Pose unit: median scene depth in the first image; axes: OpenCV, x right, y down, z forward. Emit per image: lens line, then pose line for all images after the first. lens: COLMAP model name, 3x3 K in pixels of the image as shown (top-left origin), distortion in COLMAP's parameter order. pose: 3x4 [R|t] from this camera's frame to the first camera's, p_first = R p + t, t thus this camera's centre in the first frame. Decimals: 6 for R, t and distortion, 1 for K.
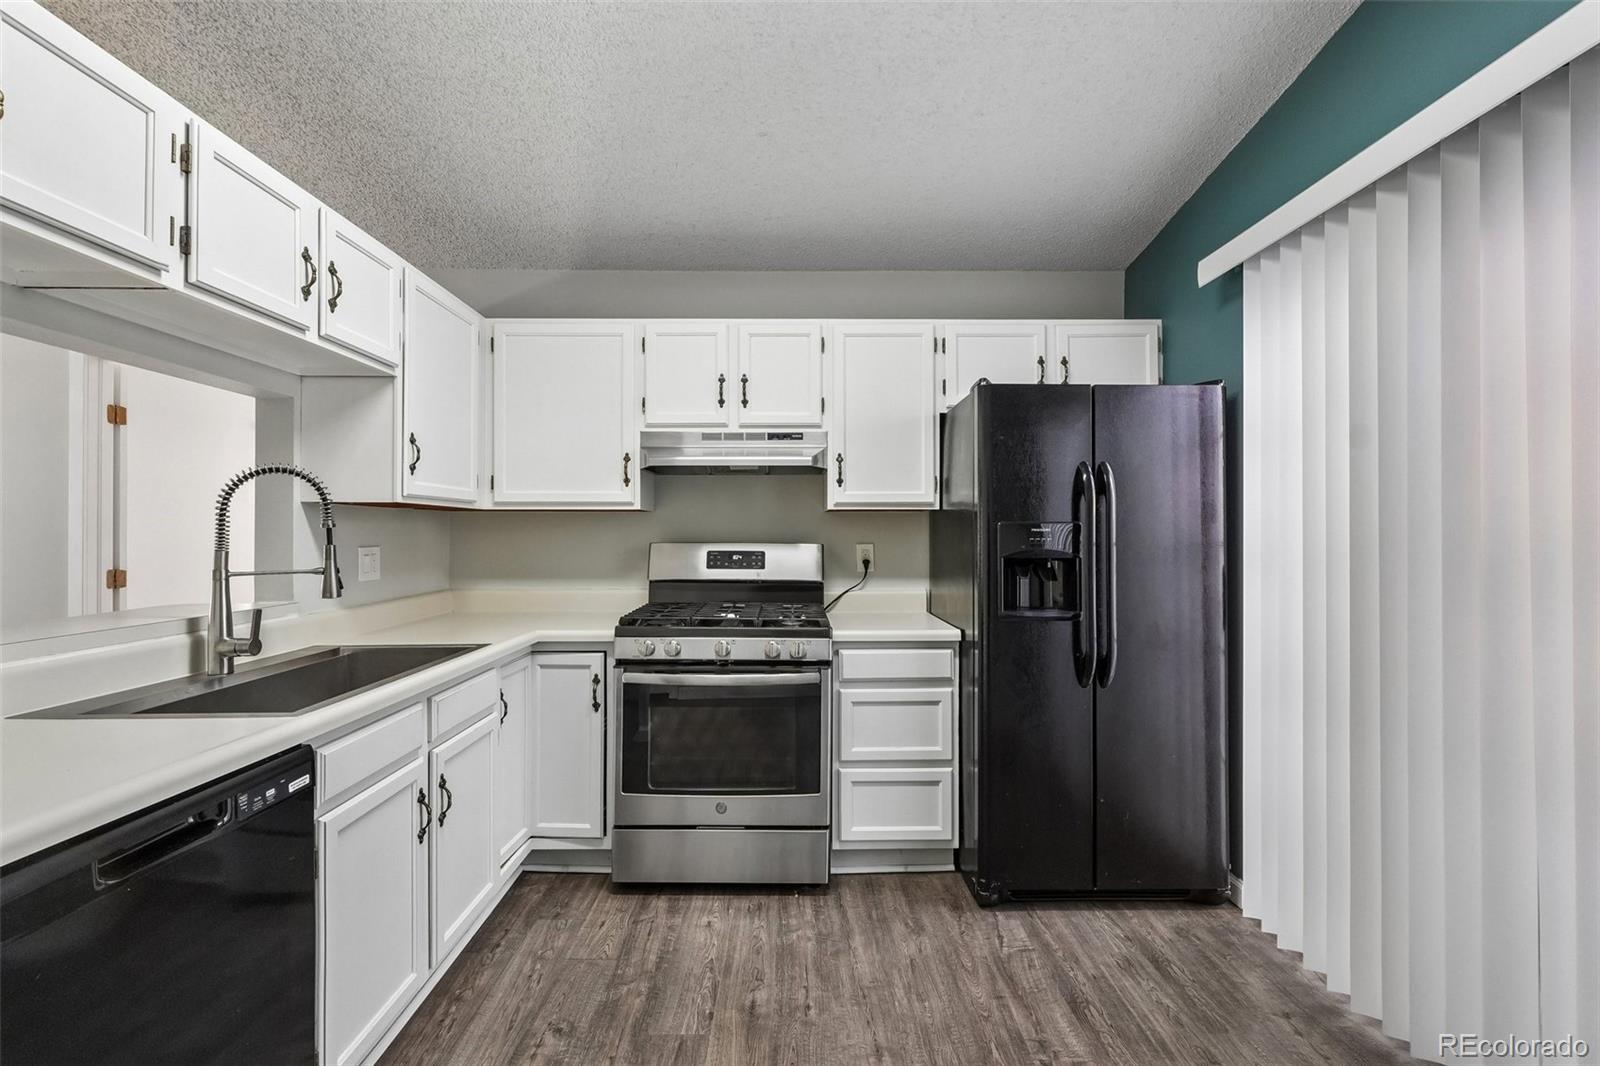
lens RADIAL K [[679.8, 0, 799.1], [0, 679.8, 530.2], [0, 0, 1]] dist [-0.002691, 0.000472]
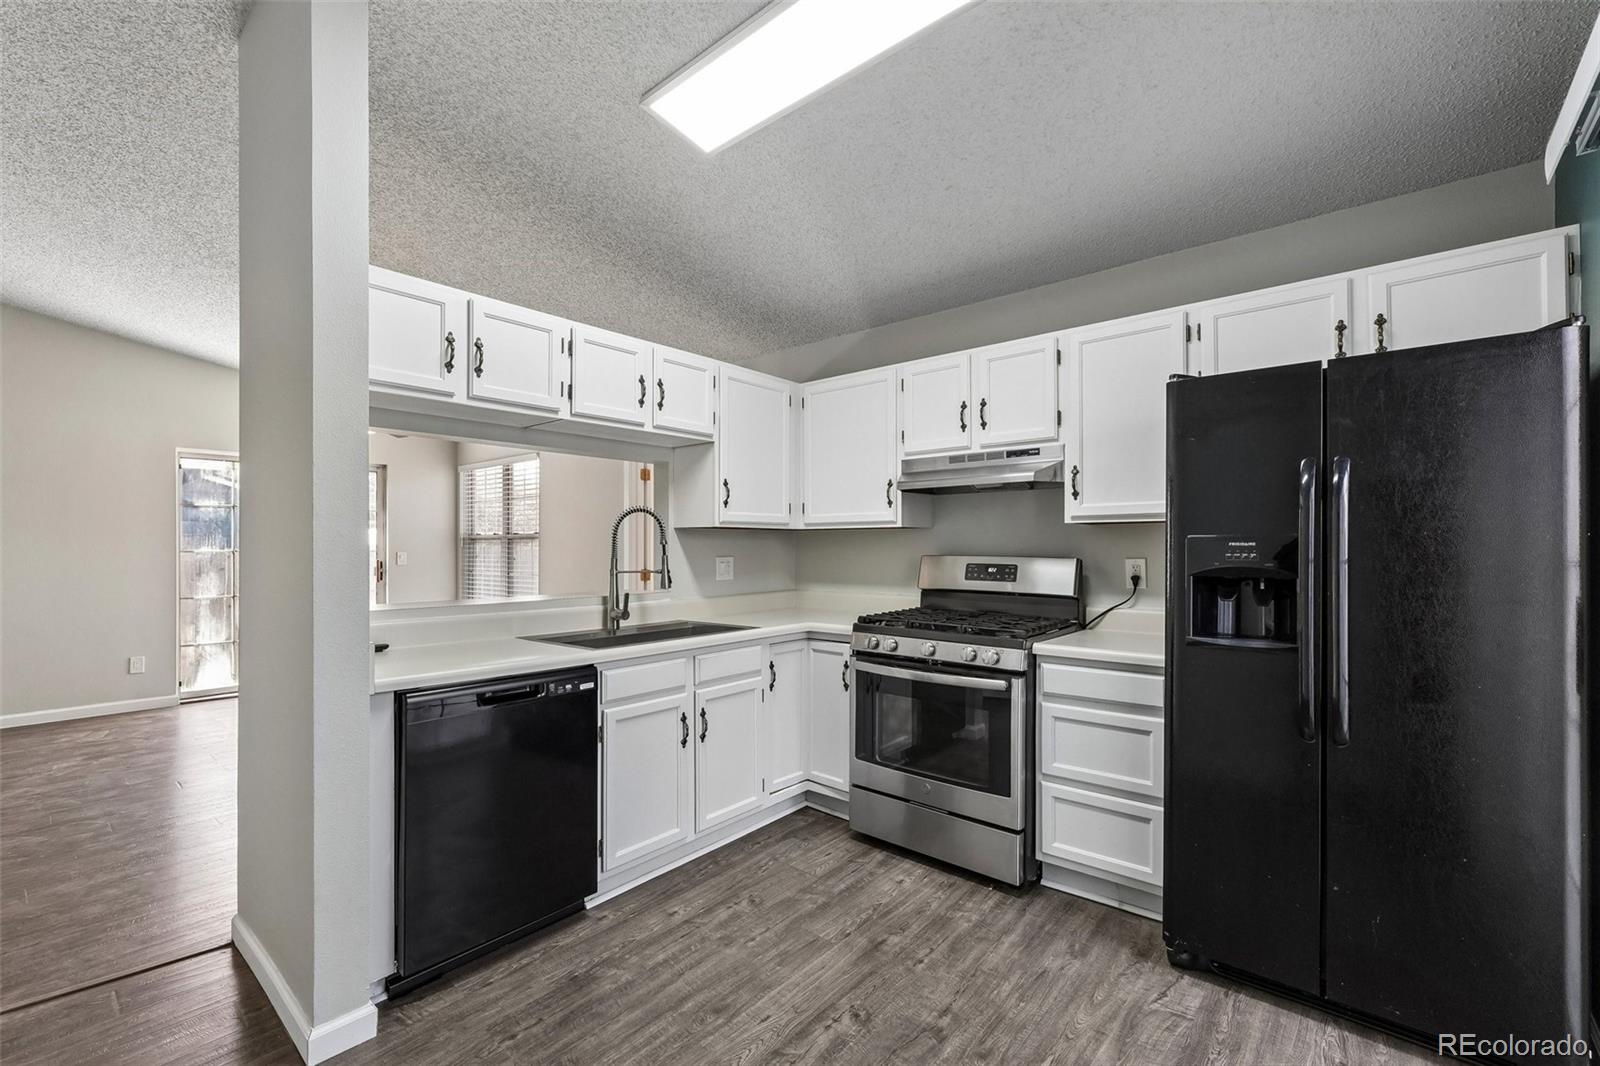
lens RADIAL K [[679.8, 0, 785.9], [0, 679.8, 543.2], [0, 0, 1]] dist [-0.002691, 0.000472]
pose [[0.750306, -0.003861, -0.661080, 0.481536], [0.005155, 0.999987, 0.000010, -0.004264], [0.661071, -0.003416, 0.750316, -0.007816]]
